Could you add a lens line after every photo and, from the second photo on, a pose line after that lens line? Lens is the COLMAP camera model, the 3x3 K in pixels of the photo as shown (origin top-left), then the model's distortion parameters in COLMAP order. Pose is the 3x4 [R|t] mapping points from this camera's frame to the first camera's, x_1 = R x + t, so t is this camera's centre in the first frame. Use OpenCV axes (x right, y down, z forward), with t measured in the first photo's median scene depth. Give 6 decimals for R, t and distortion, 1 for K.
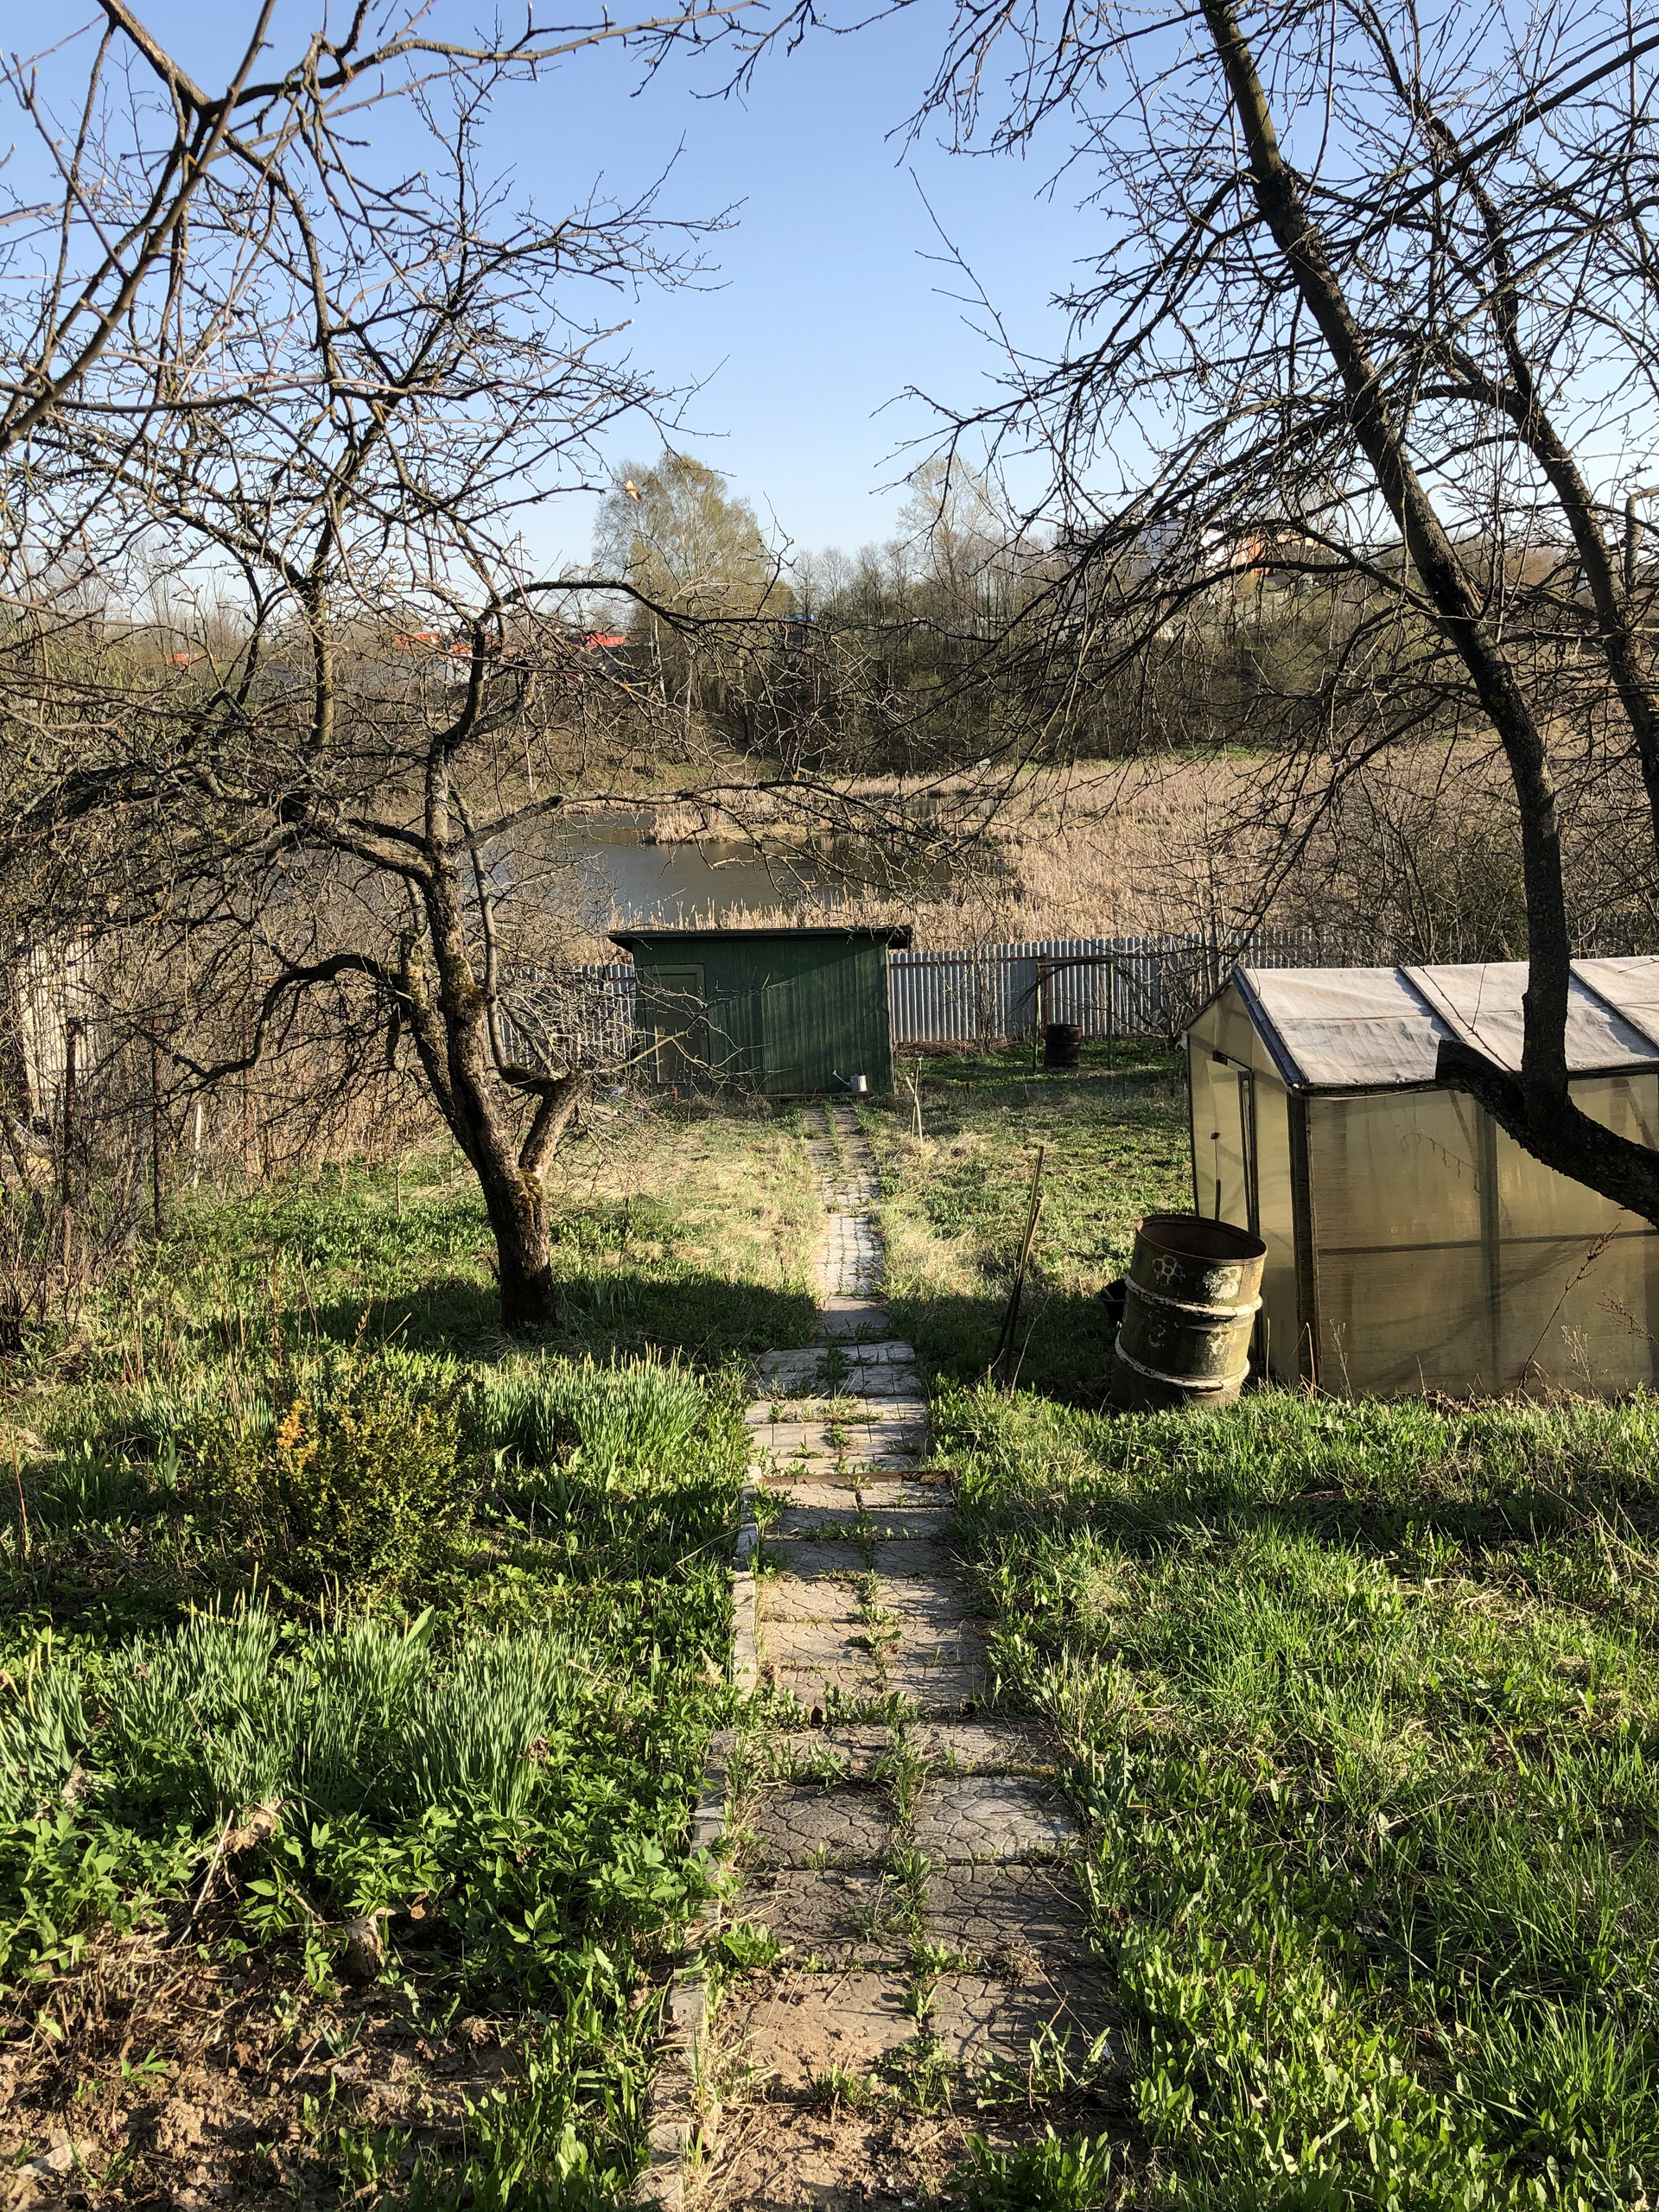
lens RADIAL K [[1801.0, 0, 830.6], [0, 1801.0, 1089.5], [0, 0, 1]] dist [0.030814, -0.043768]
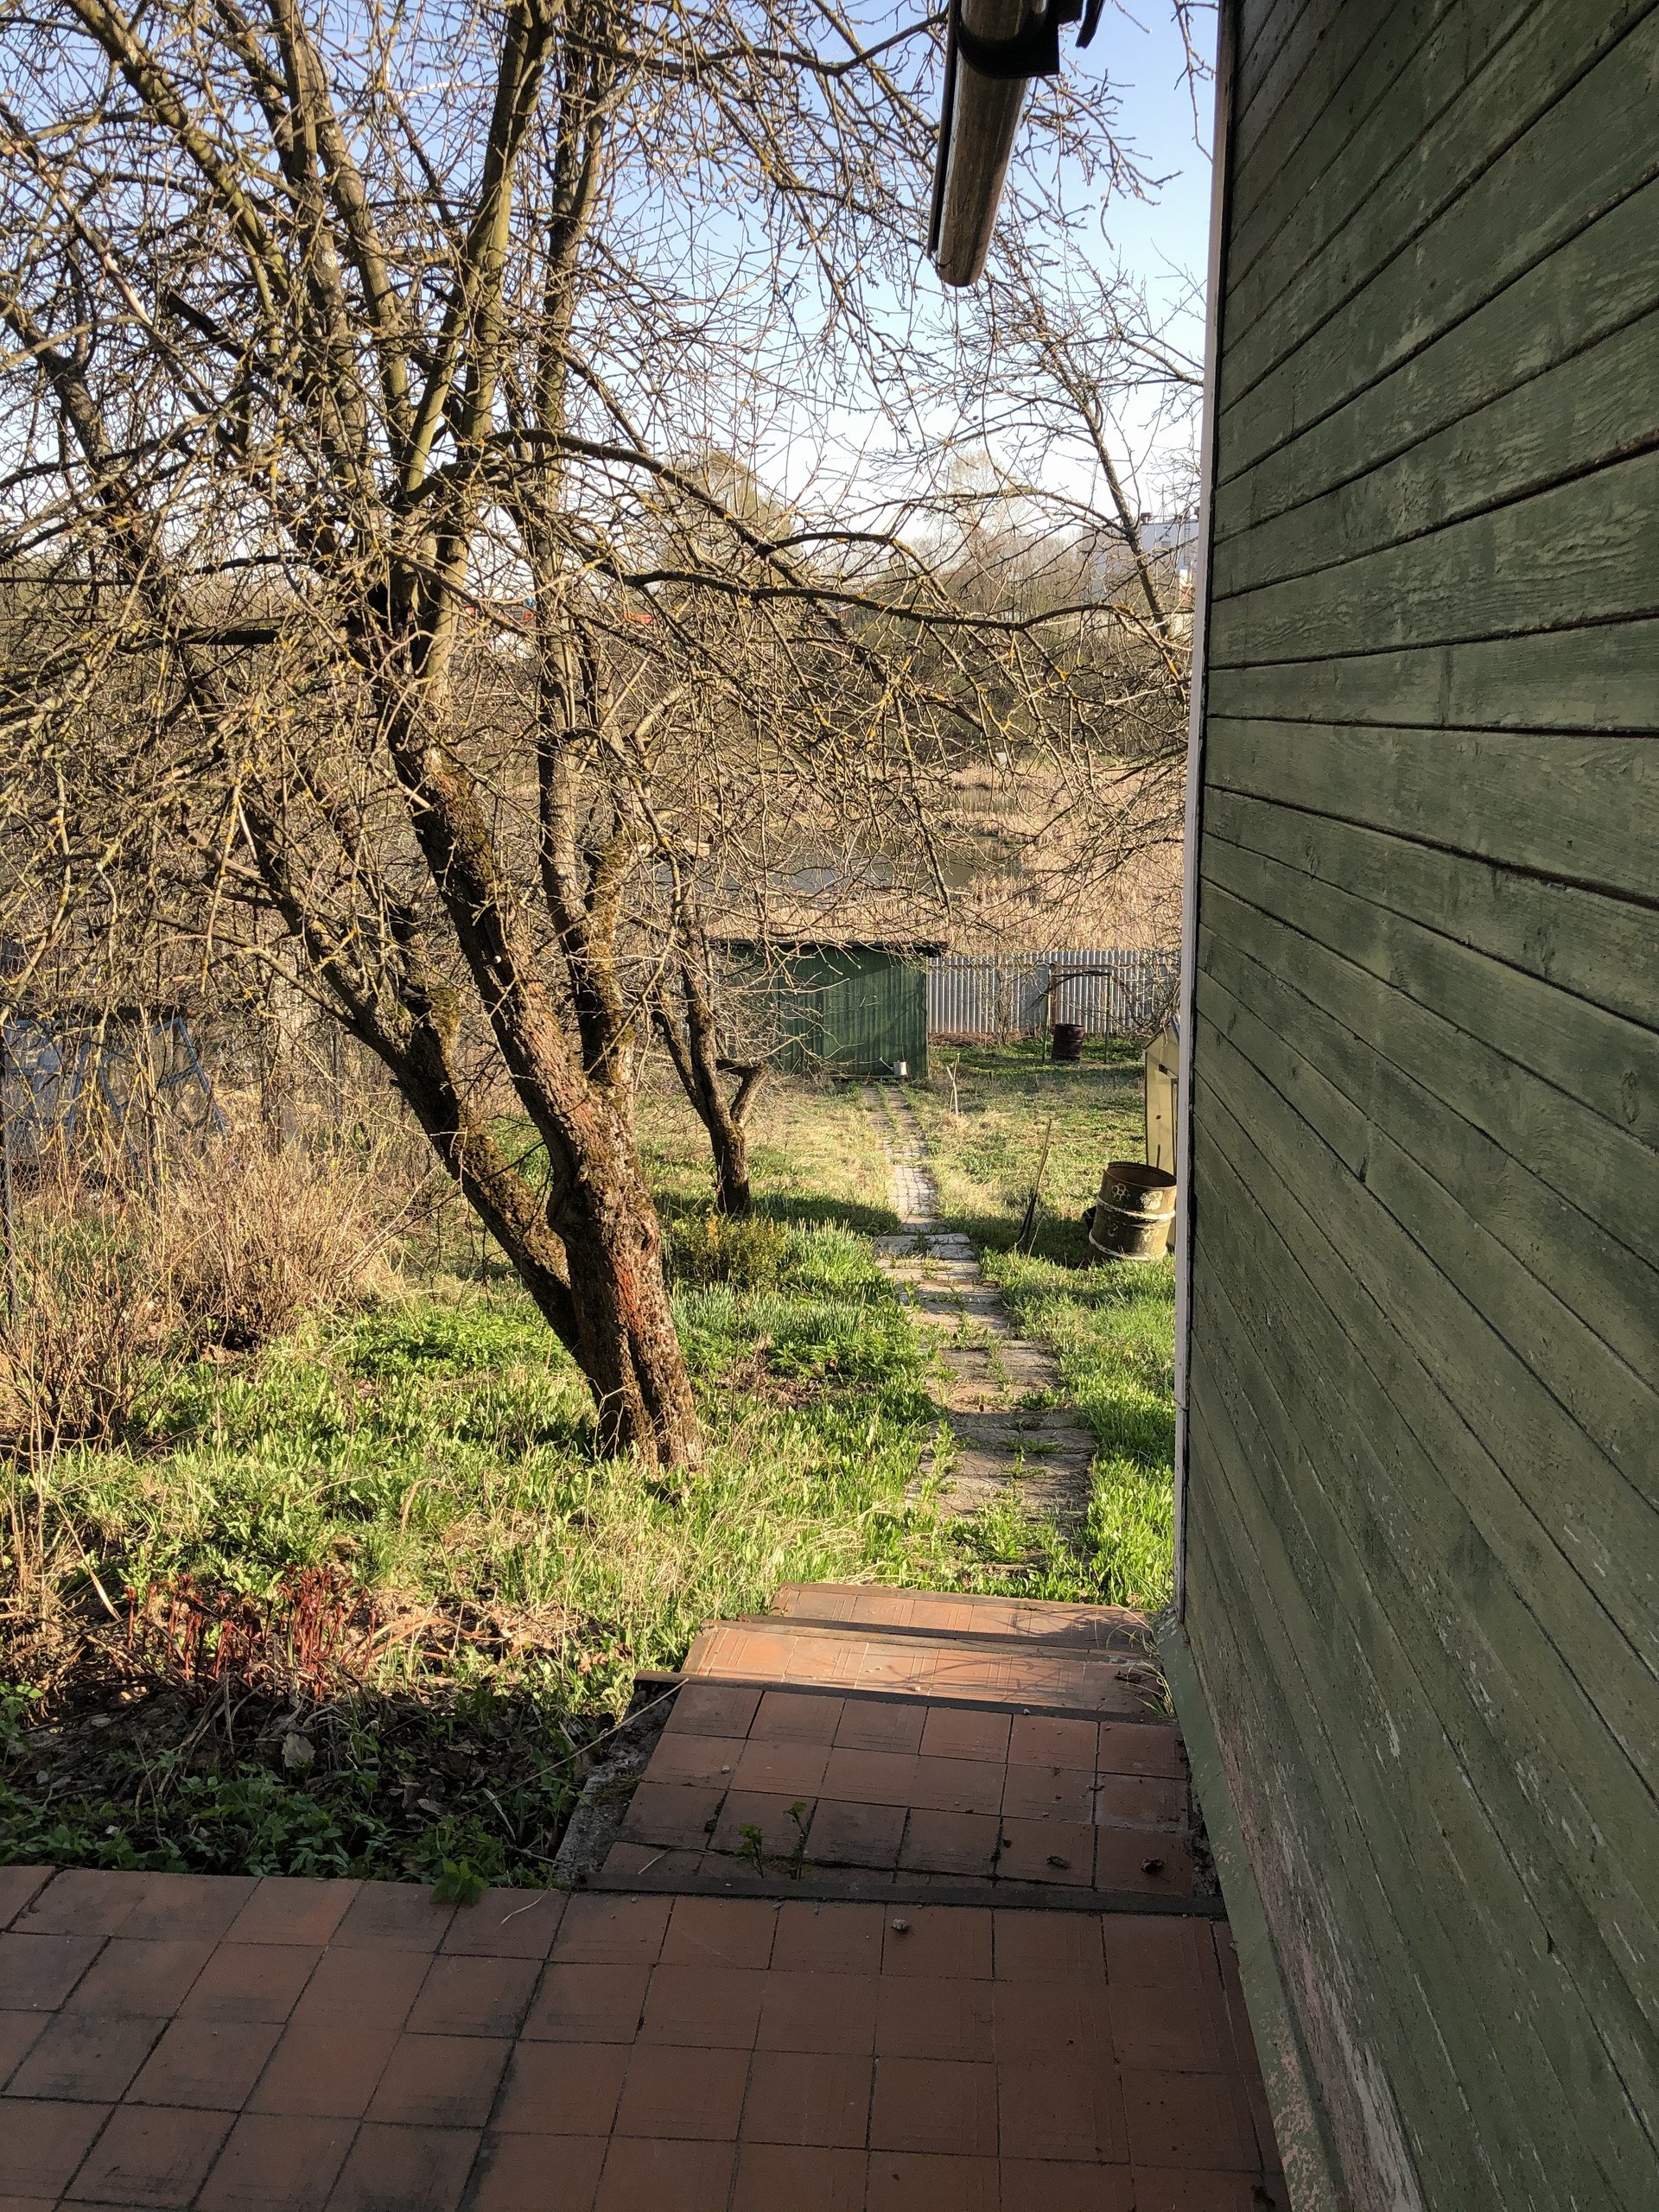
lens RADIAL K [[1801.0, 0, 821.4], [0, 1801.0, 1107.5], [0, 0, 1]] dist [0.030814, -0.043768]
pose [[0.999278, 0.037391, -0.006695, -0.084466], [-0.037220, 0.999017, 0.024070, -0.011782], [0.007588, -0.023803, 0.999688, -0.673695]]
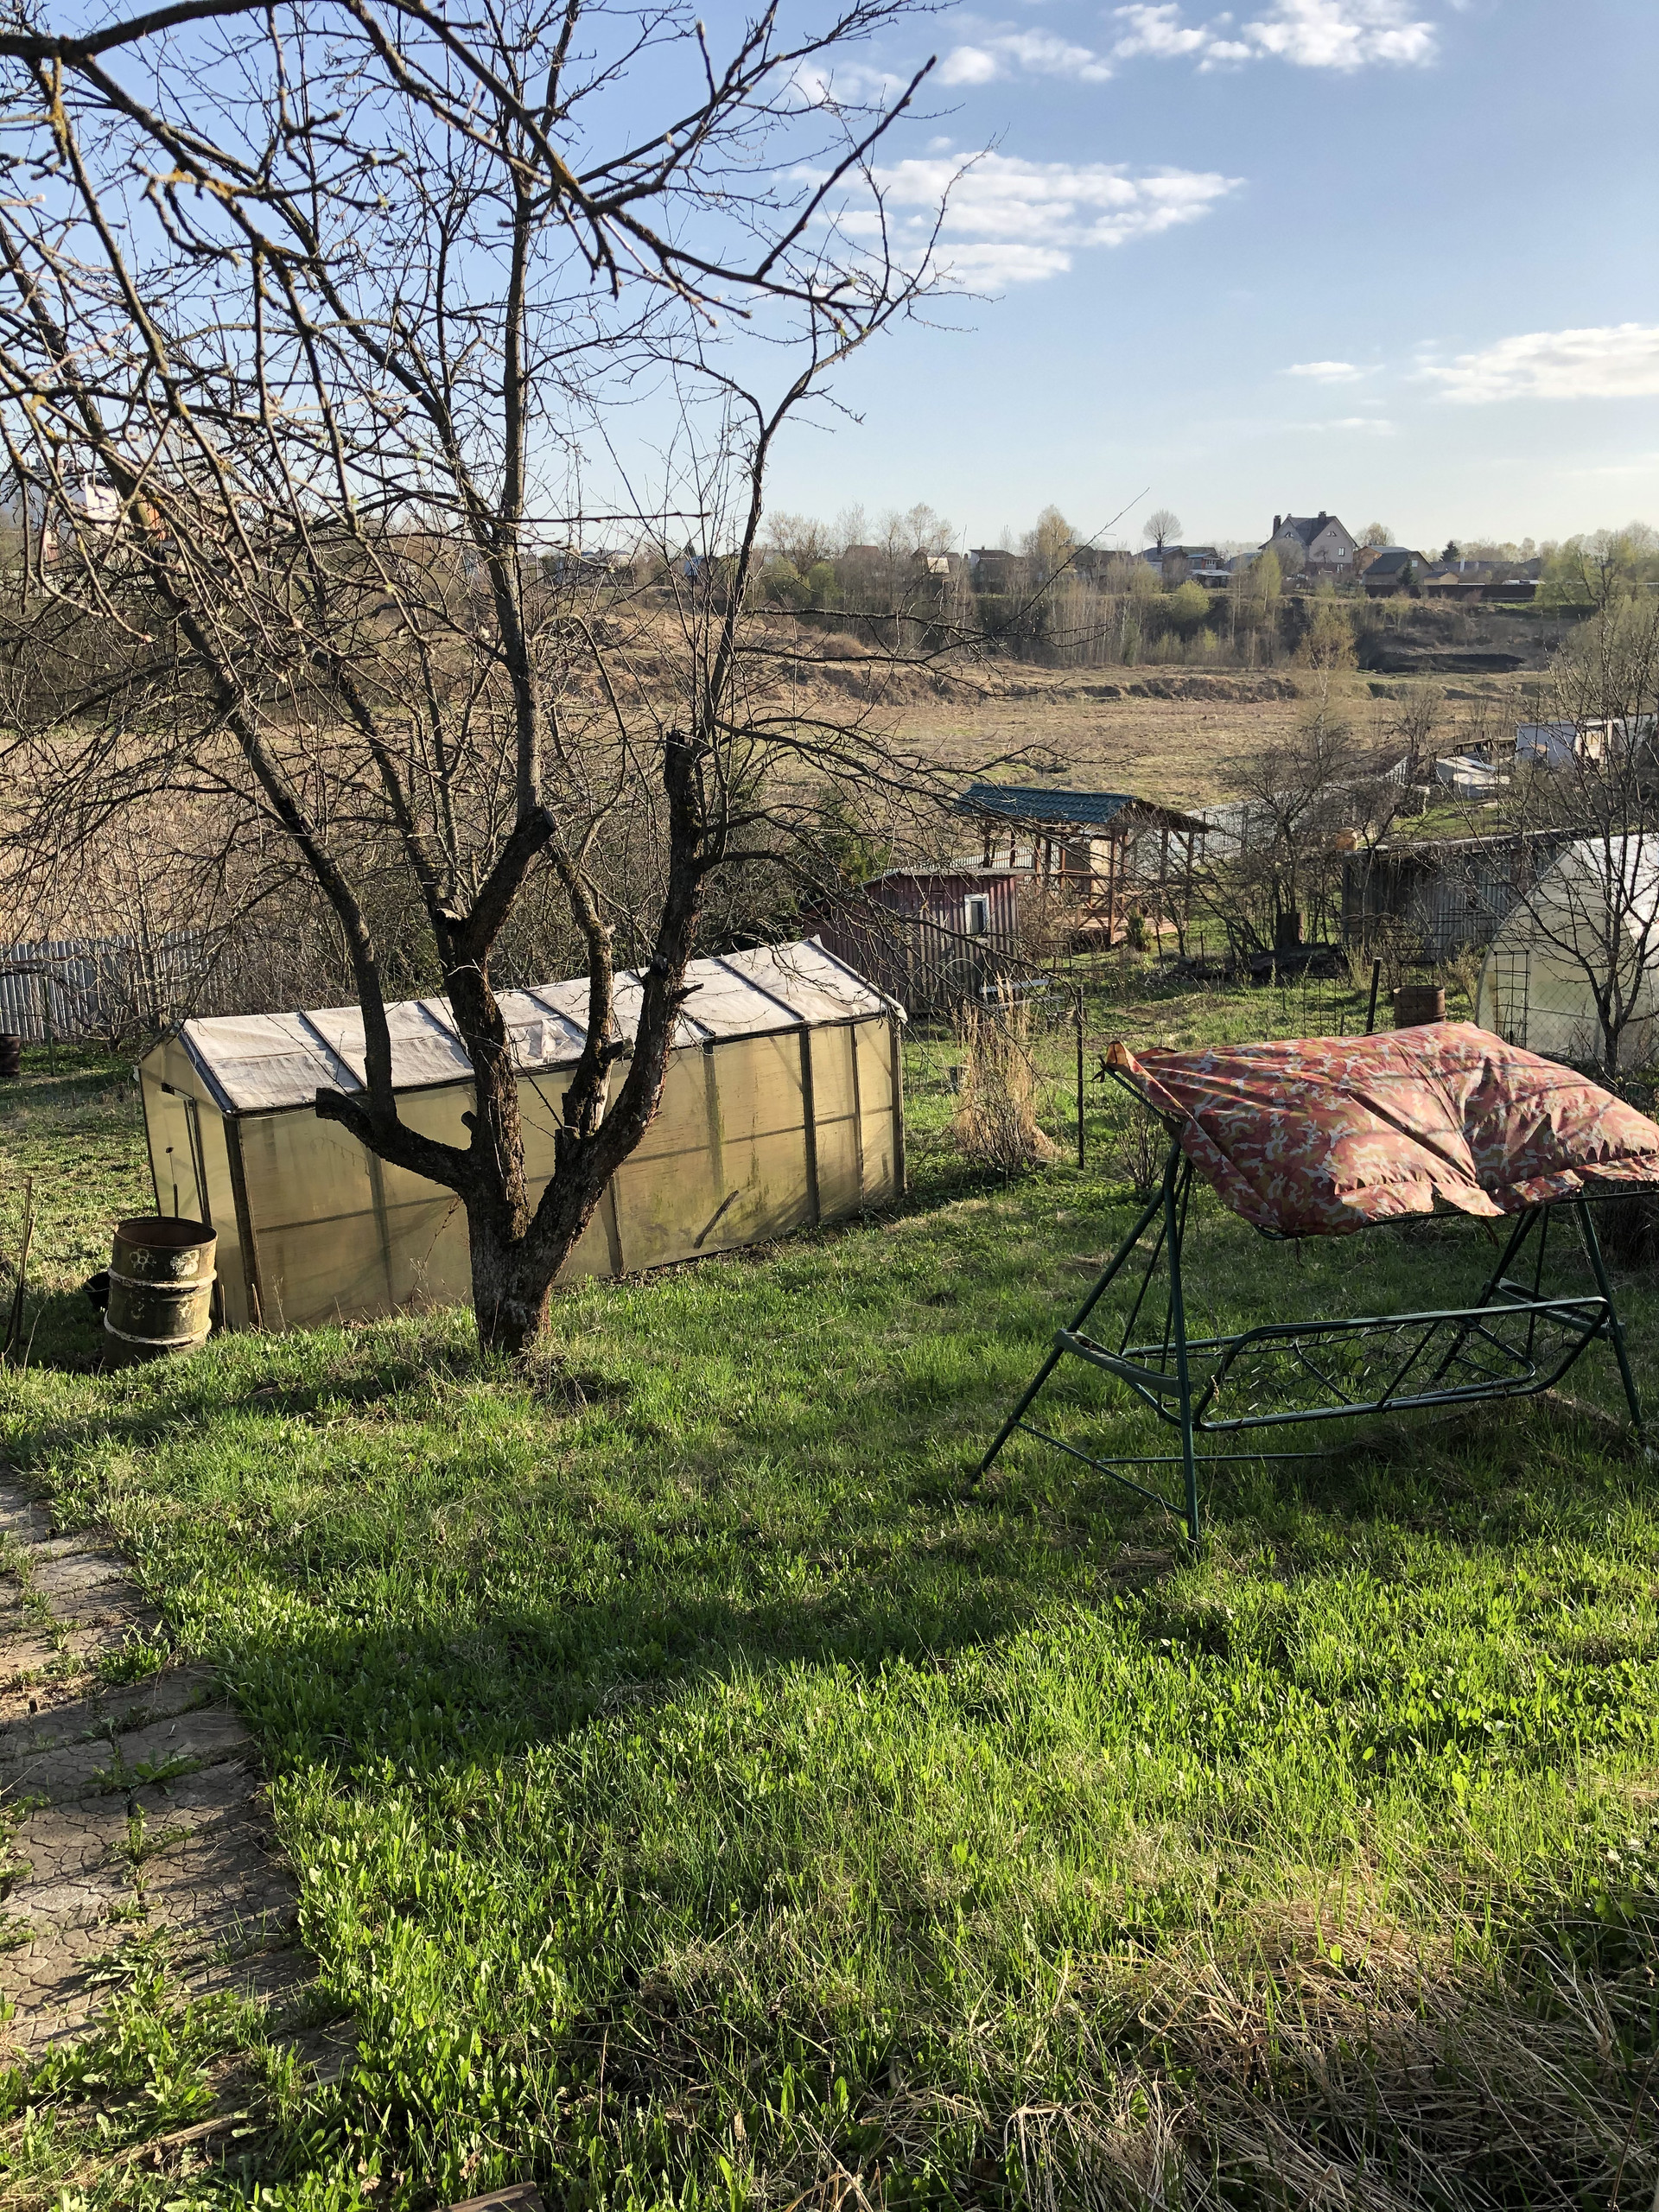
lens RADIAL K [[1801.0, 0, 836.3], [0, 1801.0, 1113.6], [0, 0, 1]] dist [0.030814, -0.043768]
pose [[0.839690, -0.088432, 0.535817, -0.079097], [0.072175, 0.996073, 0.051286, -0.034852], [-0.538248, -0.004392, 0.842775, -0.358986]]
